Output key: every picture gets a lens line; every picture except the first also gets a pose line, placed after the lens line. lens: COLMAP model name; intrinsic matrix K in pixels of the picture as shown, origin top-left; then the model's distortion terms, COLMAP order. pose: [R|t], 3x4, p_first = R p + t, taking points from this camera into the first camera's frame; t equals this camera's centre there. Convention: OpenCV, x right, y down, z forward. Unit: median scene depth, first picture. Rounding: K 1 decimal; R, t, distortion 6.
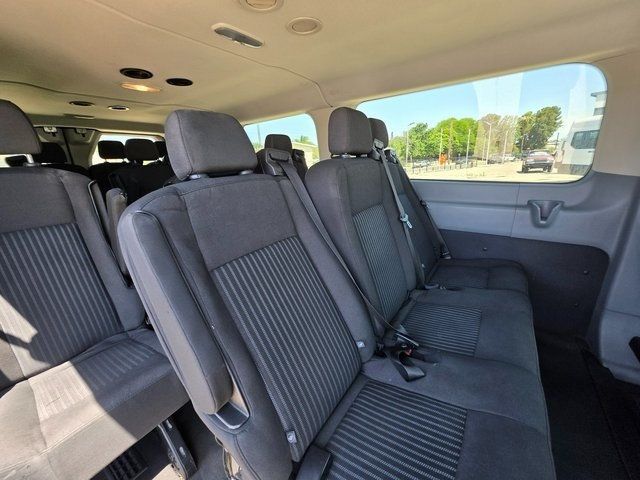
lens RADIAL K [[254.8, 0, 320.0], [0, 254.8, 240.0], [0, 0, 1]] dist [0.003100, -0.000145]
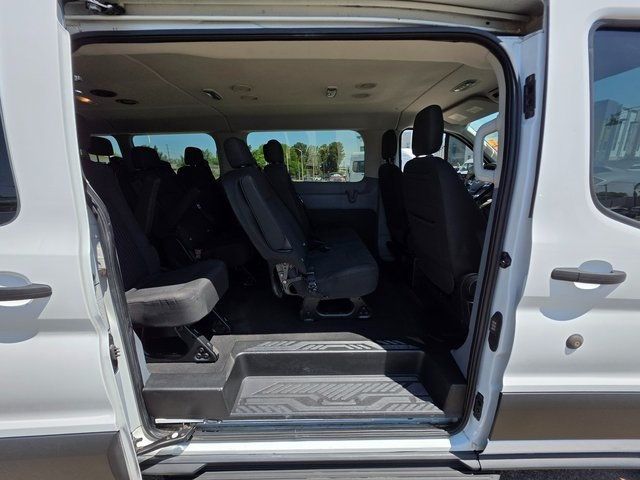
lens RADIAL K [[254.8, 0, 320.0], [0, 254.8, 240.0], [0, 0, 1]] dist [0.003100, -0.000145]
pose [[0.810548, -0.114944, 0.574282, -0.145184], [0.152502, 0.988149, -0.017461, 0.060756], [-0.565469, 0.101732, 0.818471, -0.132644]]
